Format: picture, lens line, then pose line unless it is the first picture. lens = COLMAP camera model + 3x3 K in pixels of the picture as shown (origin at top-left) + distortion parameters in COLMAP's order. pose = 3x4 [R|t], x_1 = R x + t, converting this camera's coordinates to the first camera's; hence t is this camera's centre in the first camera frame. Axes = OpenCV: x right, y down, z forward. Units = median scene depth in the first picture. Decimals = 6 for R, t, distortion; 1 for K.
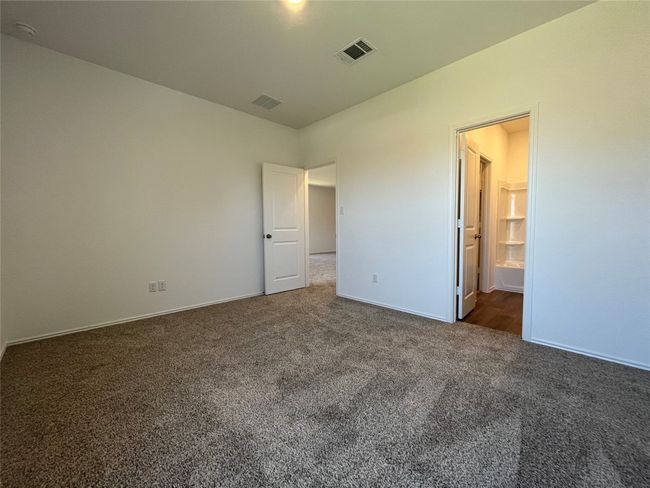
lens RADIAL K [[264.2, 0, 325.0], [0, 264.2, 244.0], [0, 0, 1]] dist [-0.001610, -0.000280]
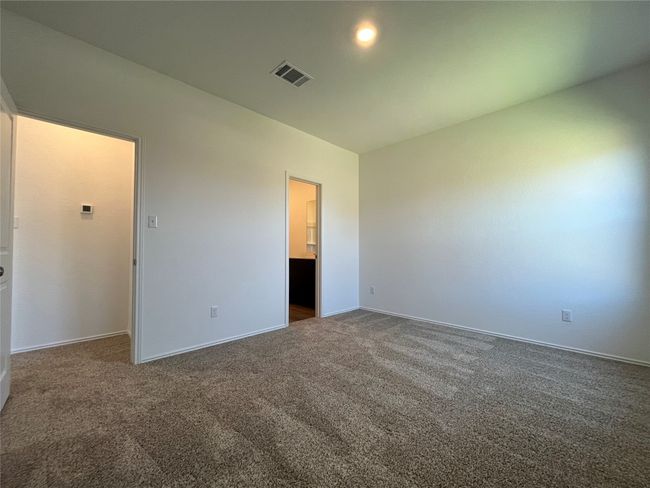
lens RADIAL K [[264.2, 0, 325.0], [0, 264.2, 244.0], [0, 0, 1]] dist [-0.001610, -0.000280]
pose [[-0.000753, 0.032426, 0.999474, -0.845420], [0.062670, 0.997511, -0.032316, -0.040836], [-0.998034, 0.062612, -0.002784, 0.880247]]
